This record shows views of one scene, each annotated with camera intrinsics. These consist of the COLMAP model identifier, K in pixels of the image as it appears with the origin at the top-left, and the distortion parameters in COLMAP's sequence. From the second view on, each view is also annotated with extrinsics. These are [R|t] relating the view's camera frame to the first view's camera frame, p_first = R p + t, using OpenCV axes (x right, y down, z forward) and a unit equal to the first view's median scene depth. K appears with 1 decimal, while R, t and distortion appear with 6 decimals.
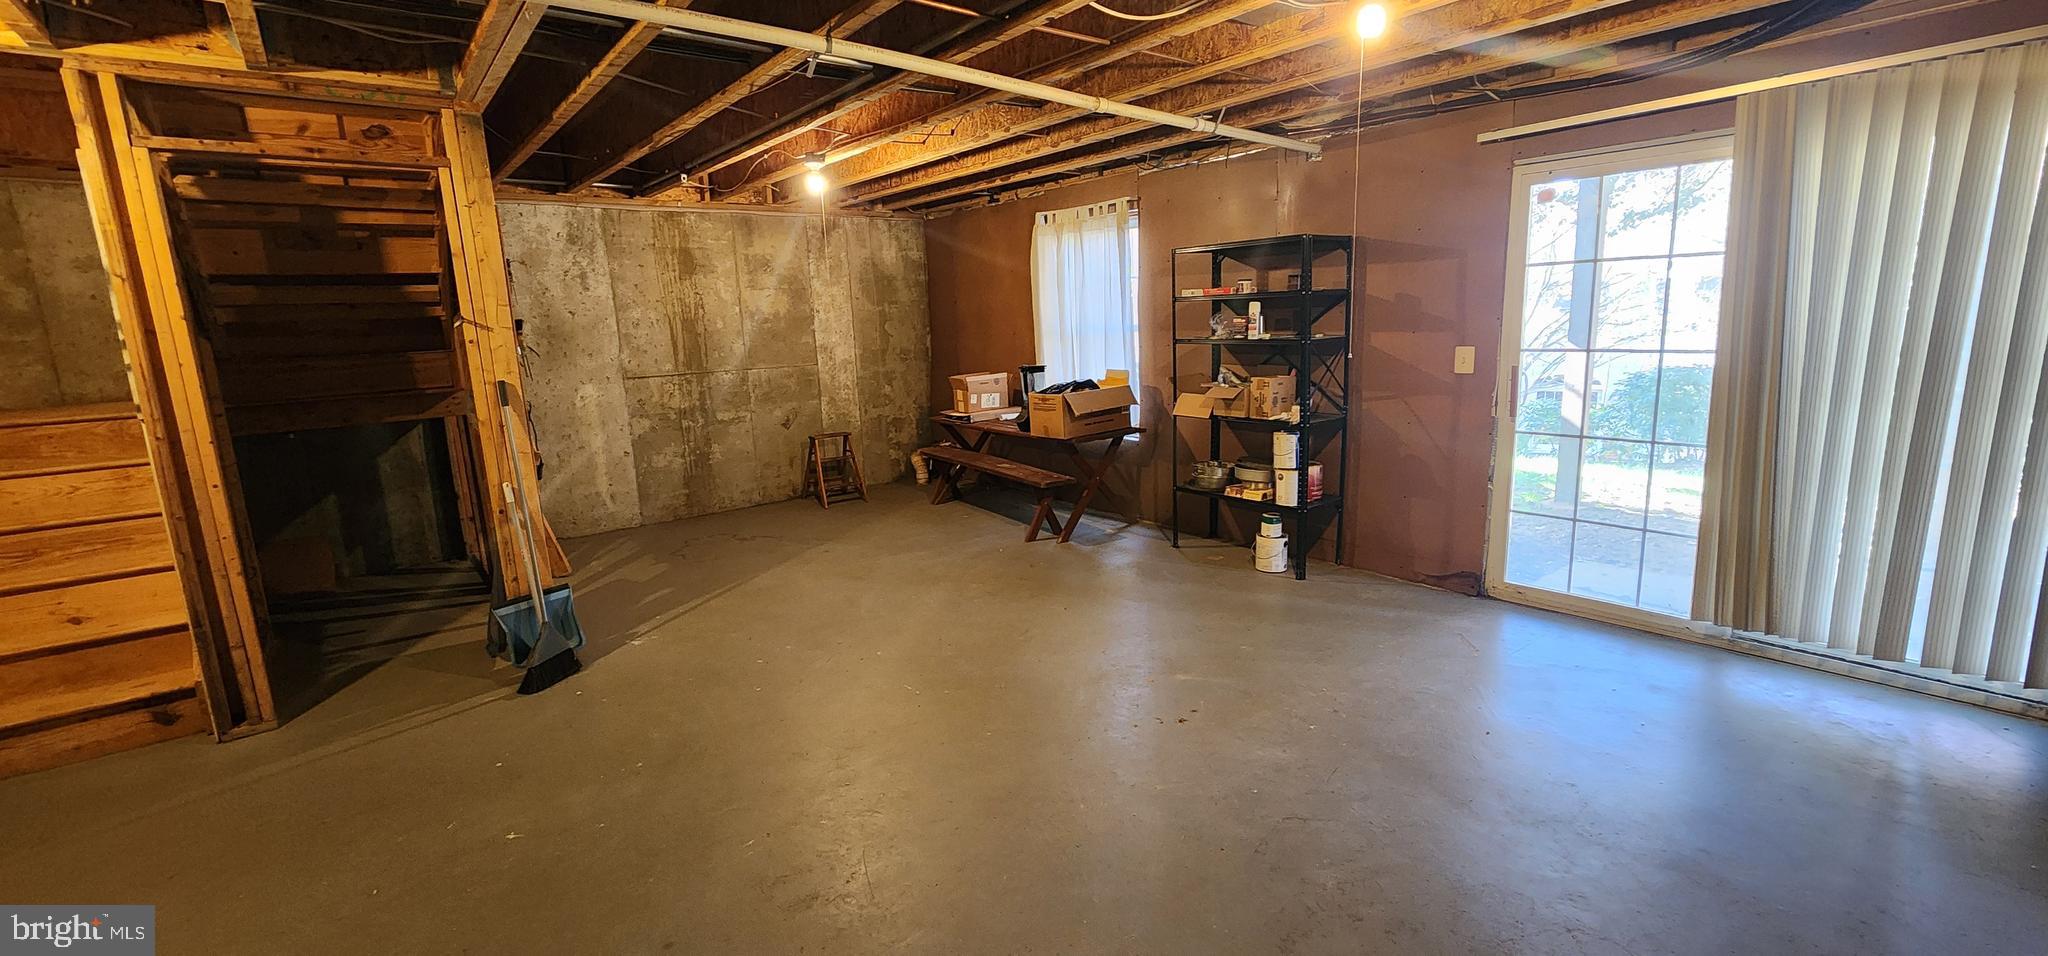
lens RADIAL K [[846.3, 0, 1024.0], [0, 846.3, 478.0], [0, 0, 1]] dist [0.000004, 0.000002]
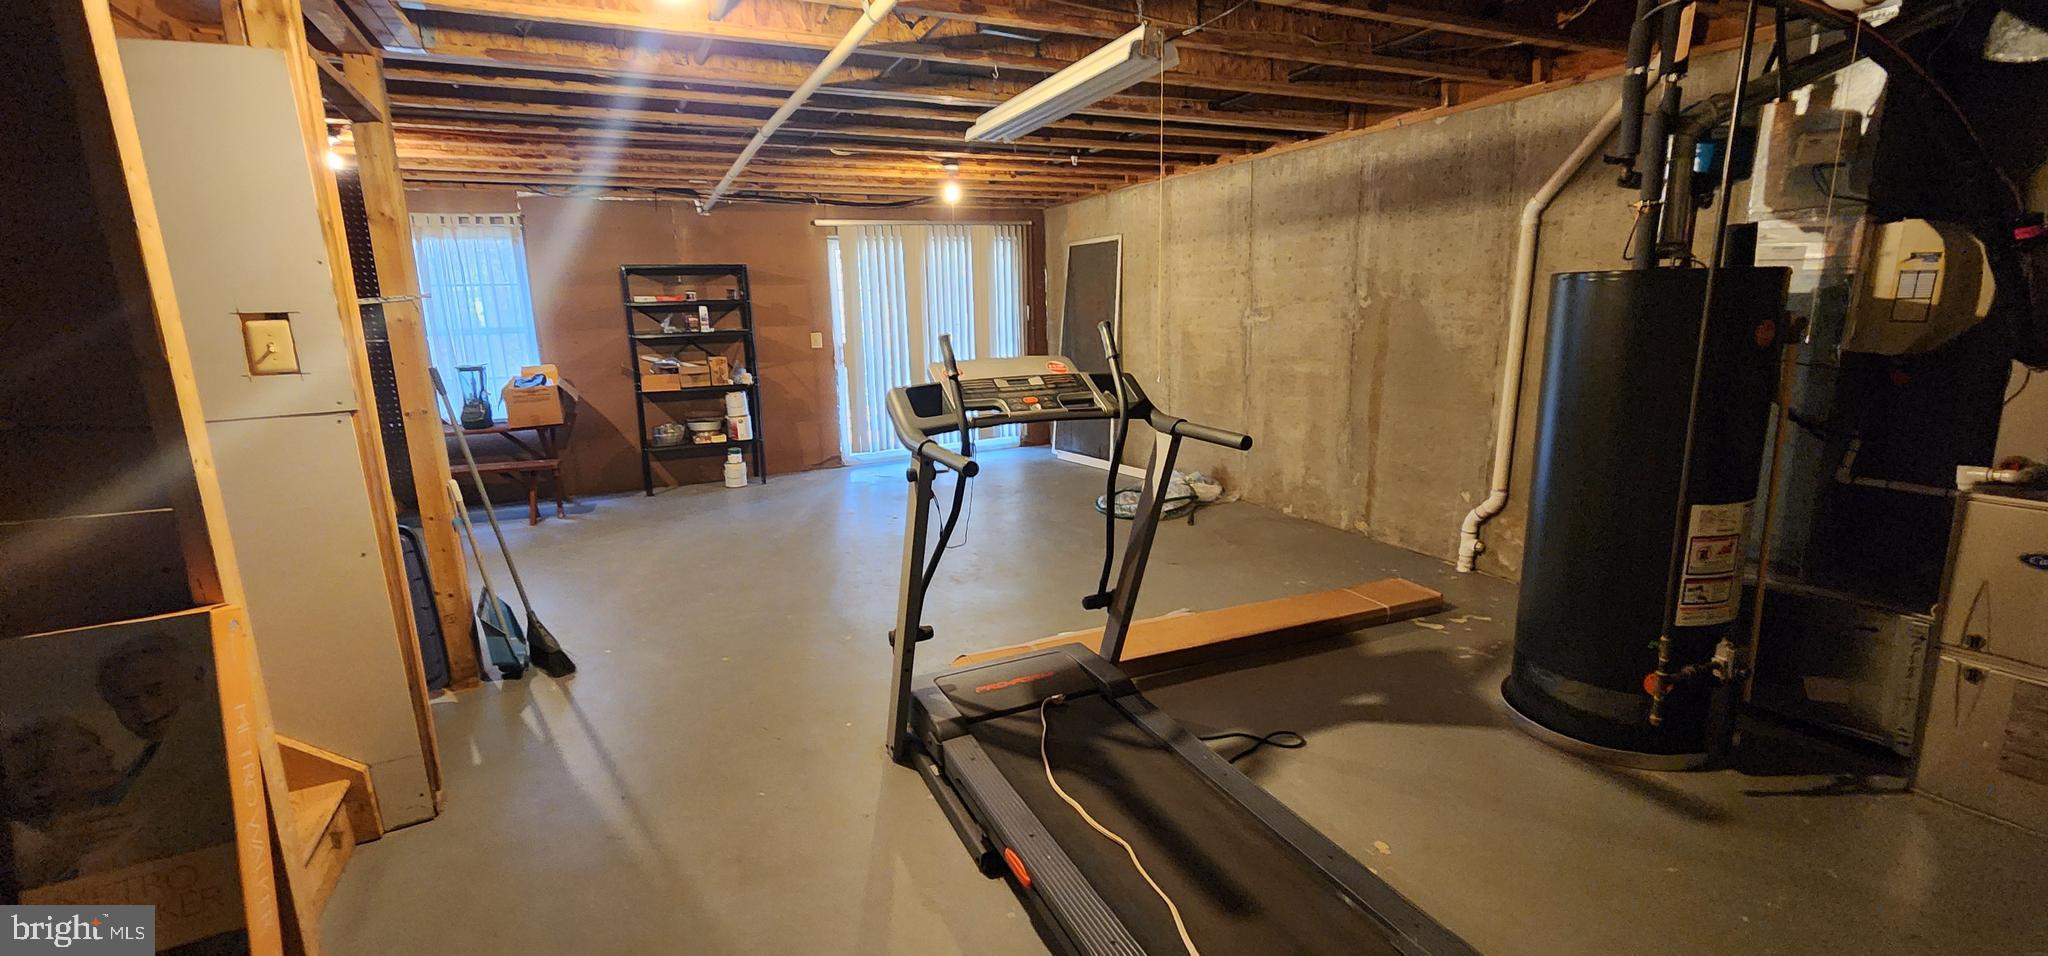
lens RADIAL K [[846.3, 0, 1024.0], [0, 846.3, 478.0], [0, 0, 1]] dist [0.000004, 0.000002]
pose [[0.225129, -0.171666, 0.959087, -1.062295], [0.189988, 0.973196, 0.129595, -0.002164], [-0.955626, 0.153039, 0.251709, 0.141501]]
